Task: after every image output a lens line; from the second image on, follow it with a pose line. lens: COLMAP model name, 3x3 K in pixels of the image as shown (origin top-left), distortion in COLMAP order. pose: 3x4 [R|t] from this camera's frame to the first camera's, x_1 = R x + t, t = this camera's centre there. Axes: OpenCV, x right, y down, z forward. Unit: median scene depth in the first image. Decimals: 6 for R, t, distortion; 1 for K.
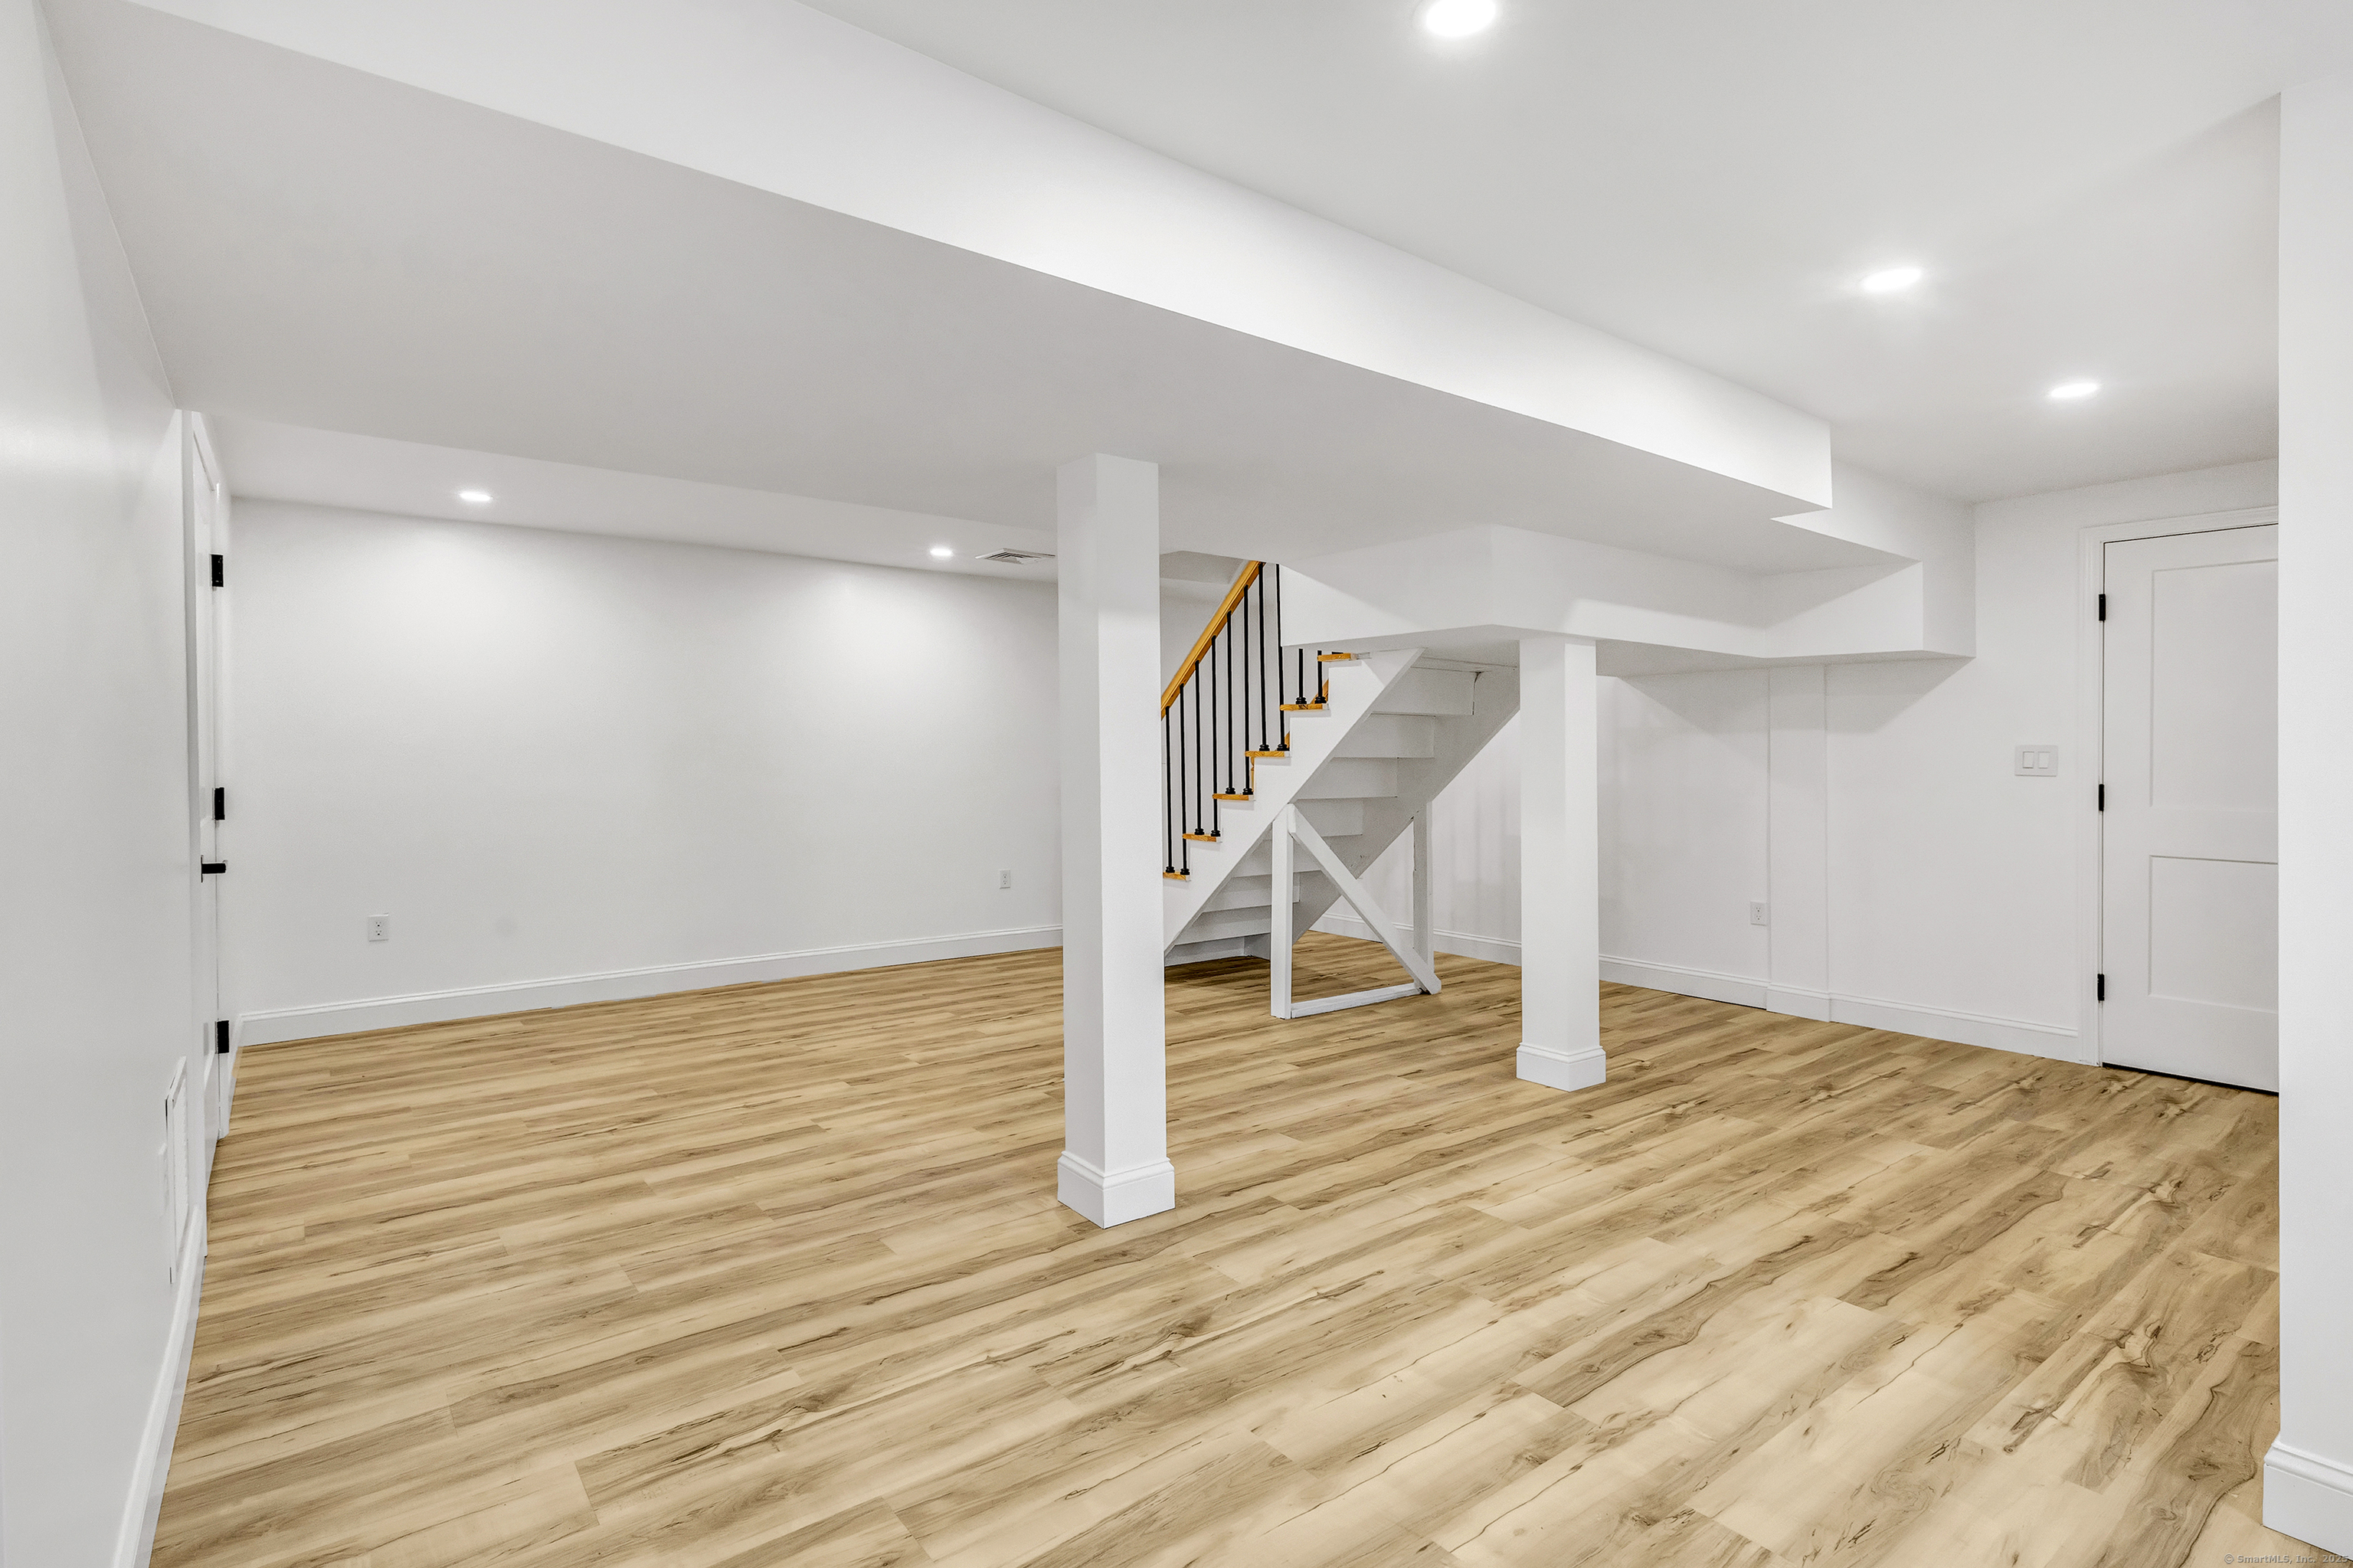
lens RADIAL K [[1141.9, 0, 1172.7], [0, 1141.9, 782.1], [0, 0, 1]] dist [-0.001378, 0.000270]
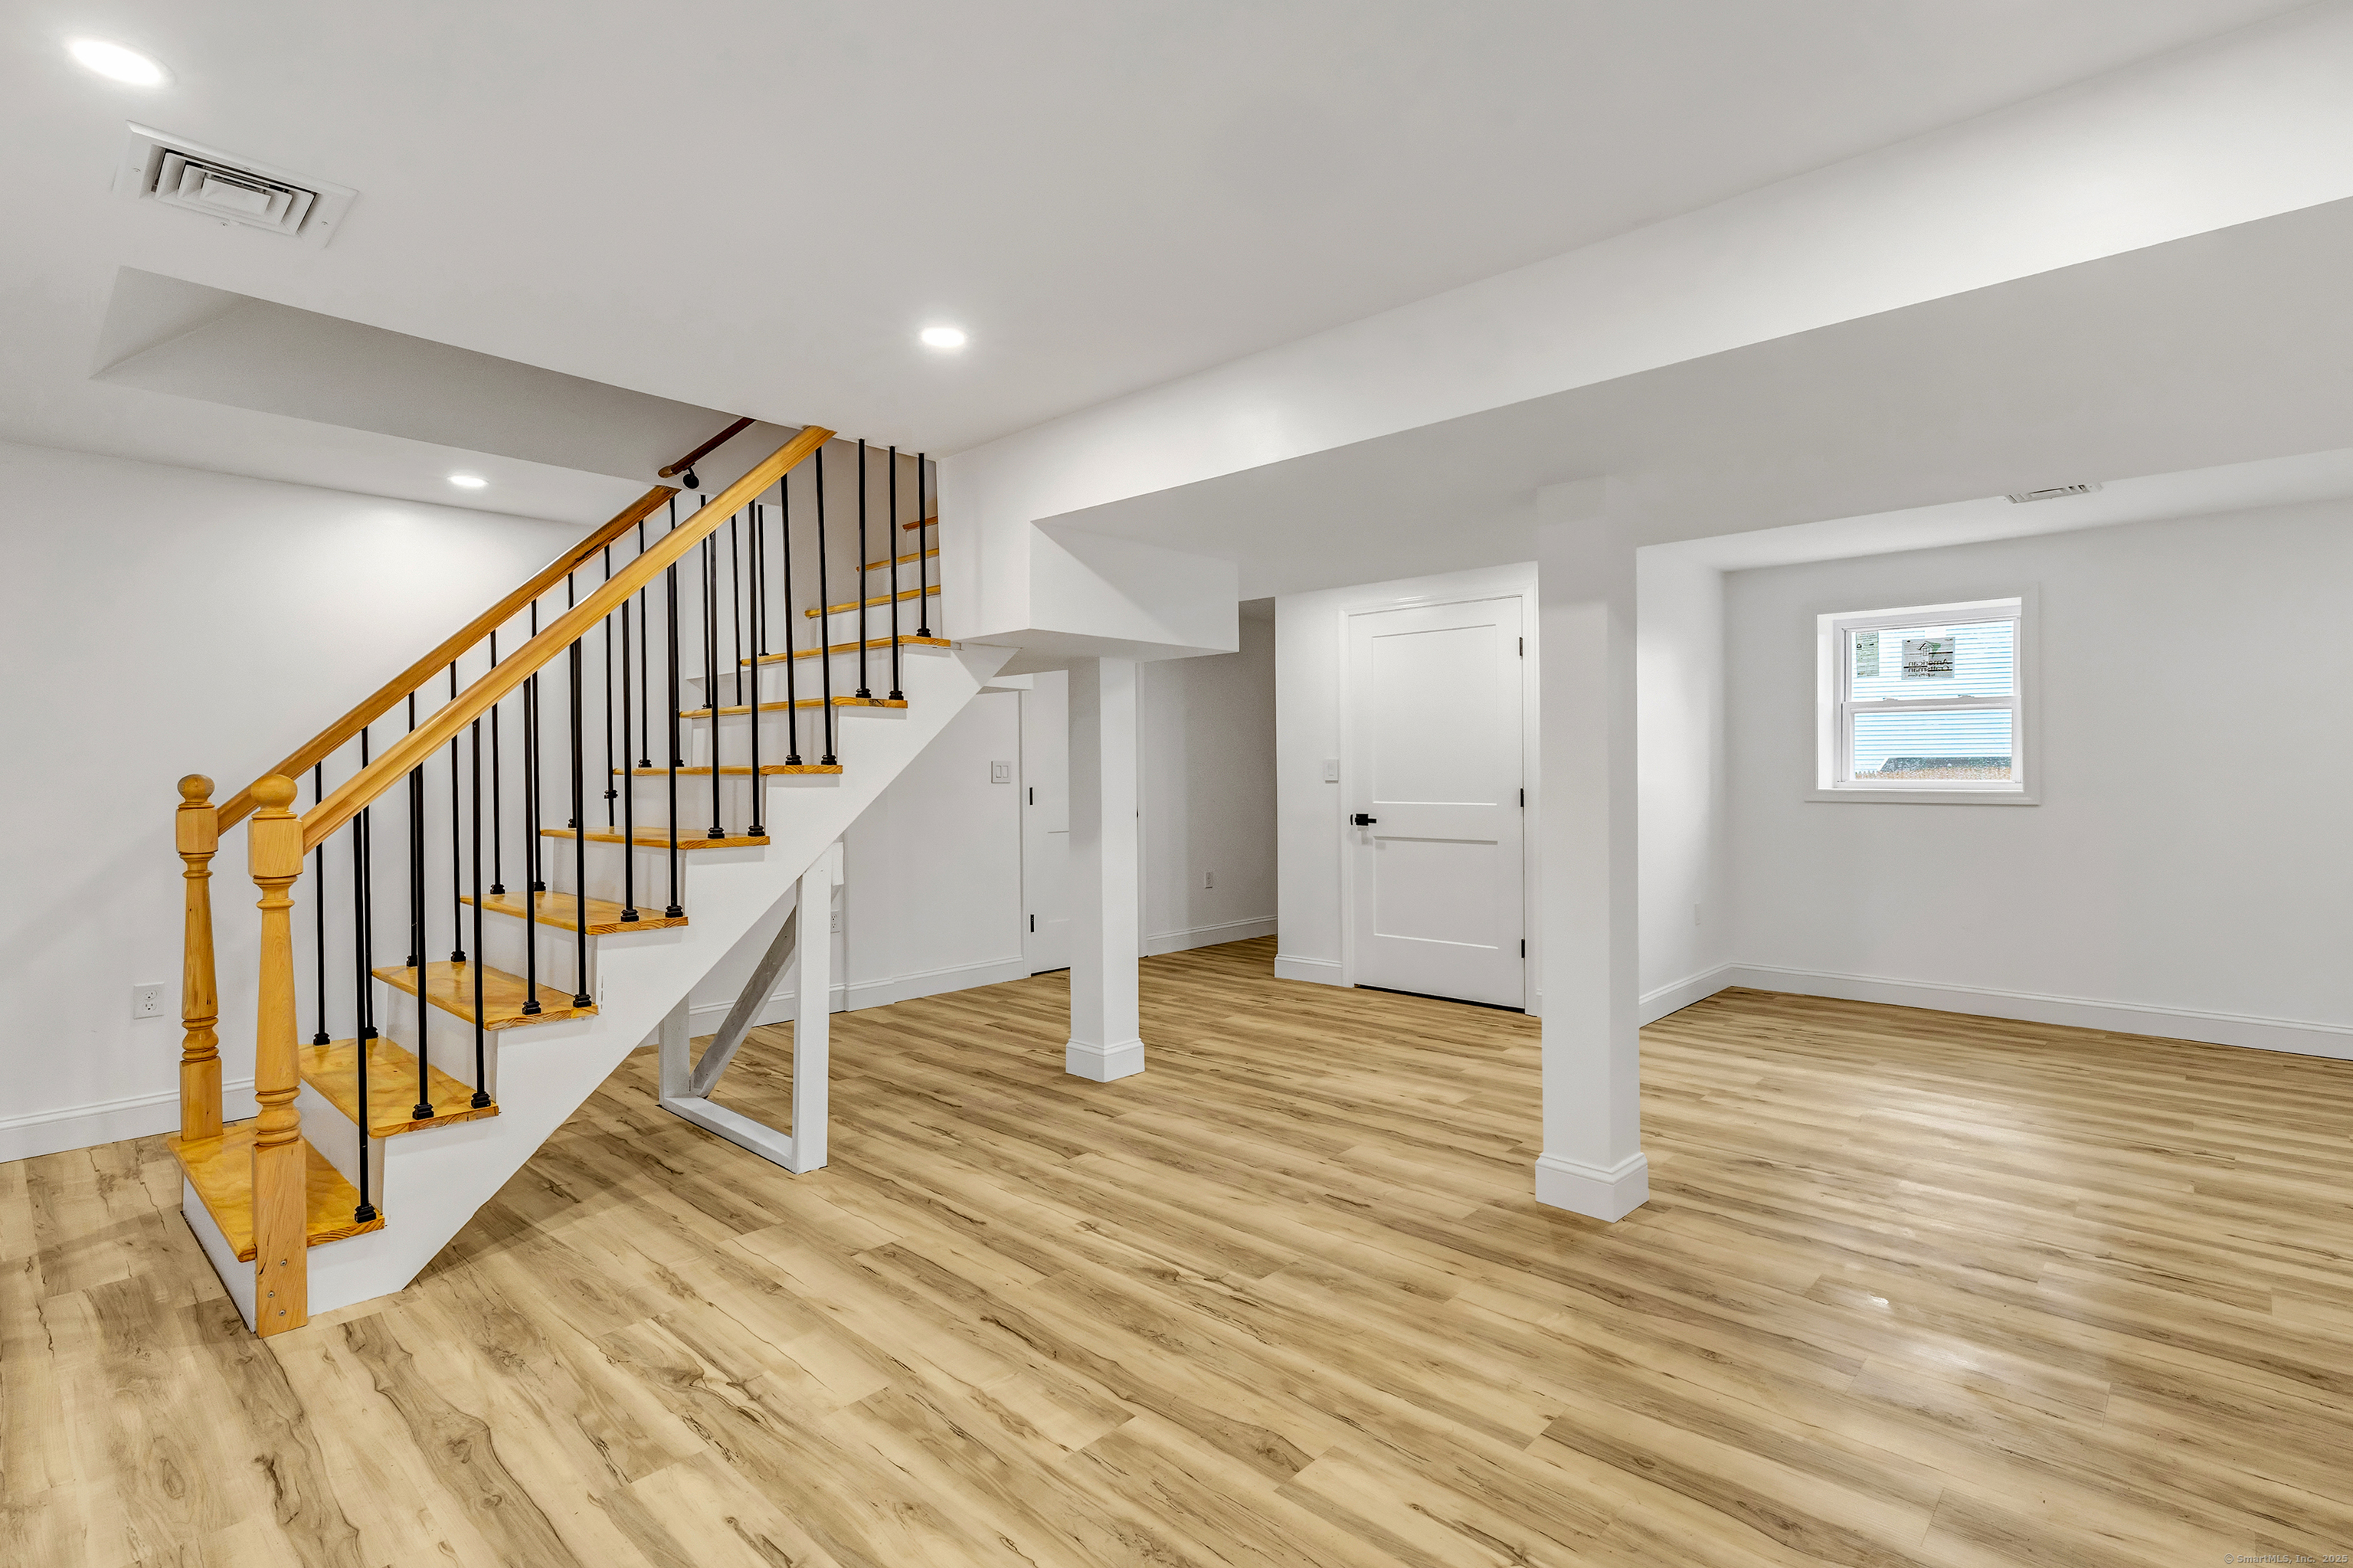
lens RADIAL K [[1141.9, 0, 1171.9], [0, 1141.9, 768.1], [0, 0, 1]] dist [-0.001378, 0.000270]
pose [[-0.157816, -0.001069, 0.987468, -0.845547], [0.030740, 0.999509, 0.005994, -0.033592], [-0.986990, 0.031301, -0.157706, 1.275371]]
